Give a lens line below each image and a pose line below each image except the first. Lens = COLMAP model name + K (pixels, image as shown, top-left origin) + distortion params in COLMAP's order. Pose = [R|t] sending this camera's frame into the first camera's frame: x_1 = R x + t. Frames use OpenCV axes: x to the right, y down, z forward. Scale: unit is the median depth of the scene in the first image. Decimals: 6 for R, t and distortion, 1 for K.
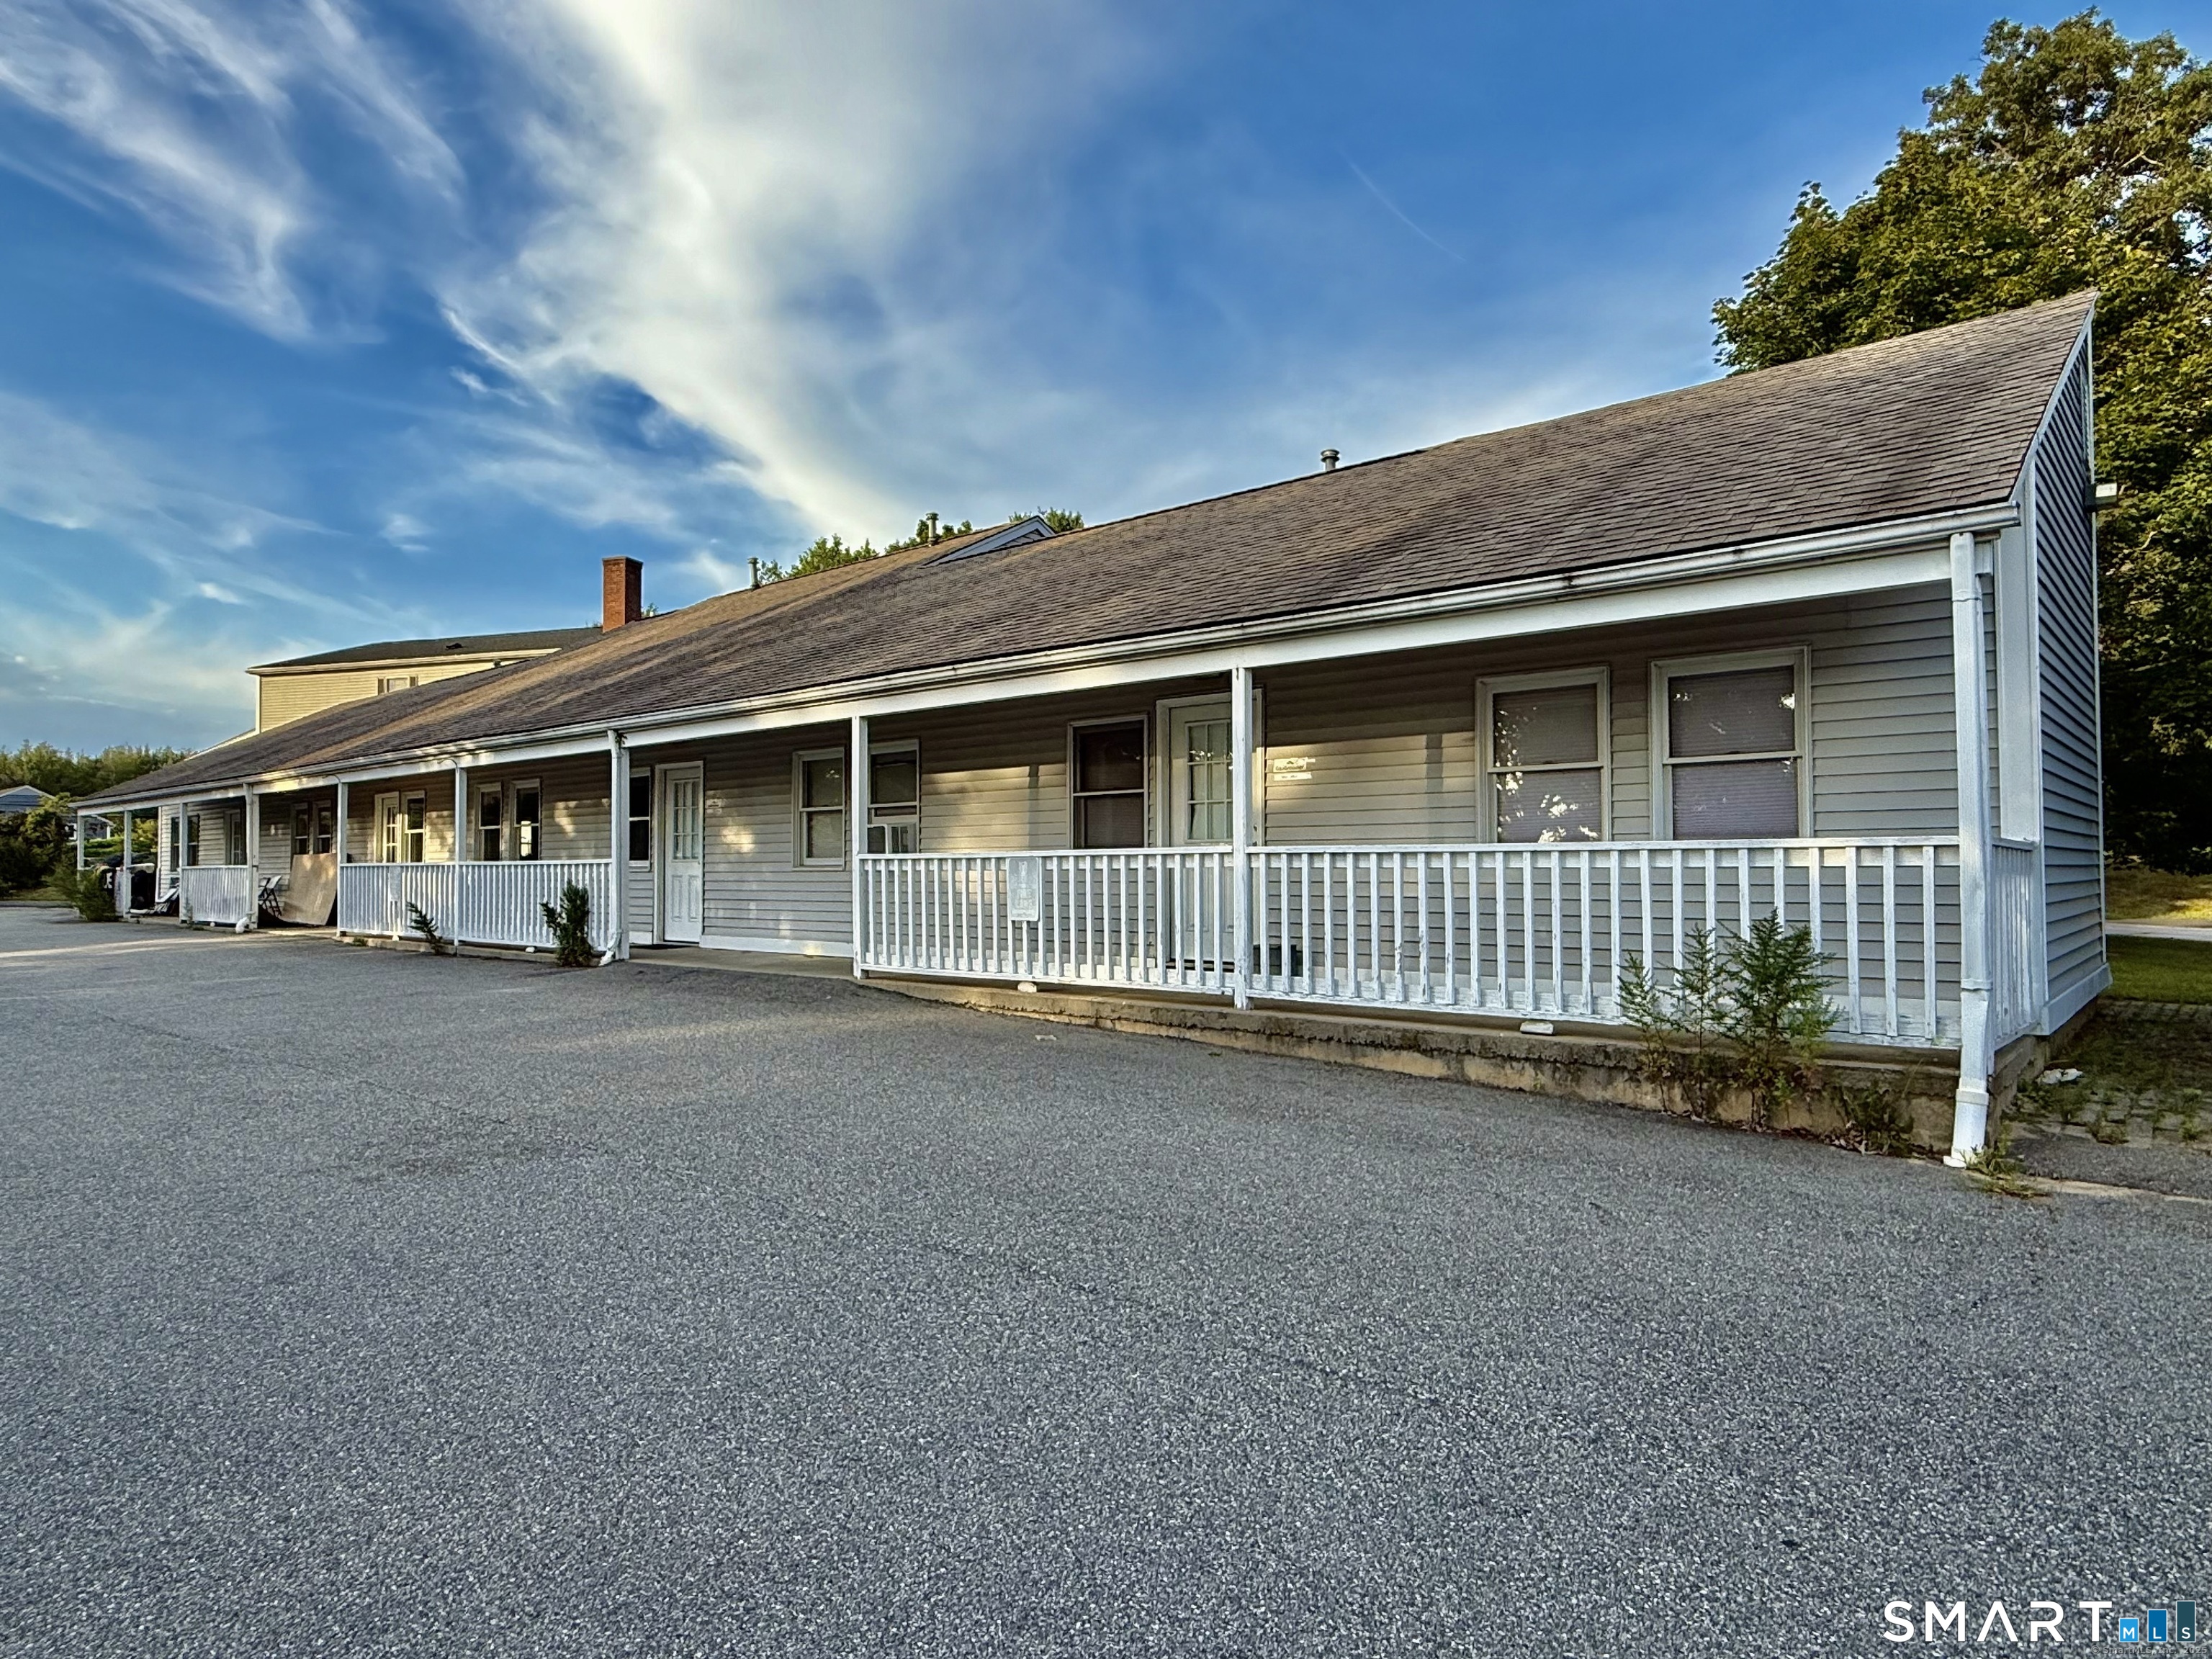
lens RADIAL K [[1296.2, 0, 1106.0], [0, 1296.2, 829.5], [0, 0, 1]] dist [0.007398, -0.001322]
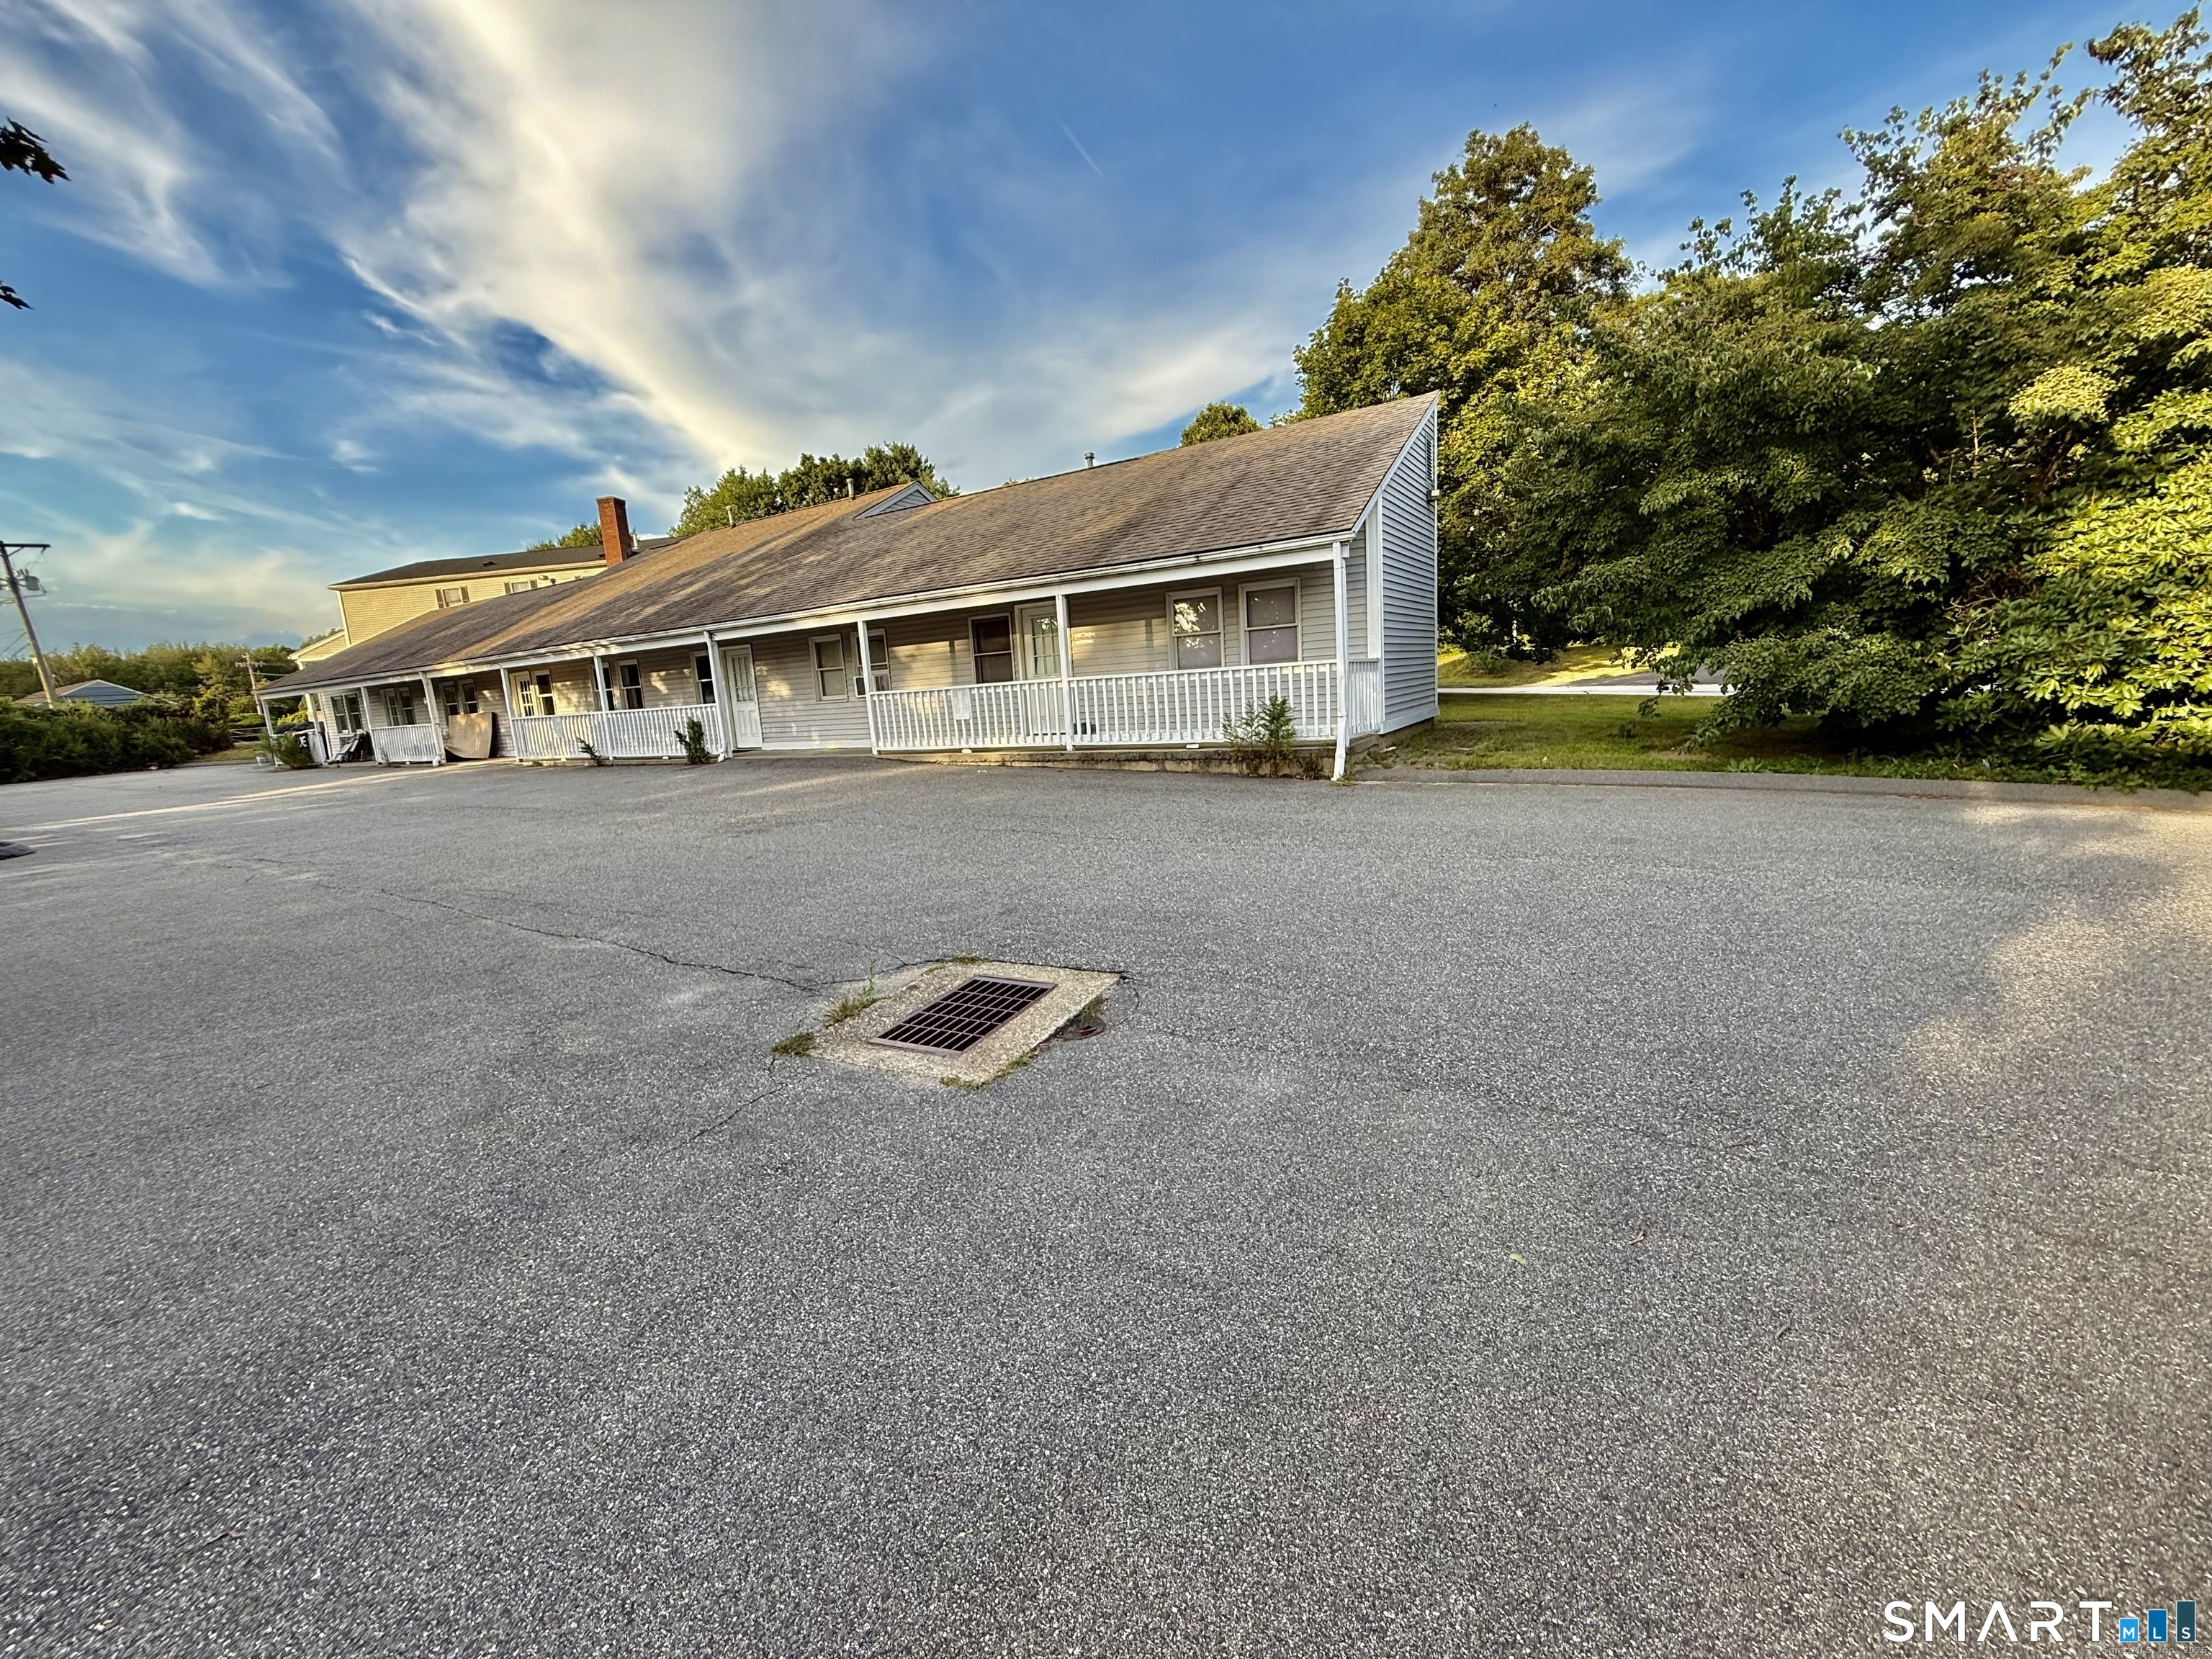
lens RADIAL K [[882.6, 0, 1106.0], [0, 882.6, 829.5], [0, 0, 1]] dist [-0.002965, -0.000462]
pose [[0.981573, -0.088799, 0.169203, -0.046199], [0.055202, 0.979486, 0.193803, -0.009493], [-0.182941, -0.180892, 0.966339, -0.226415]]
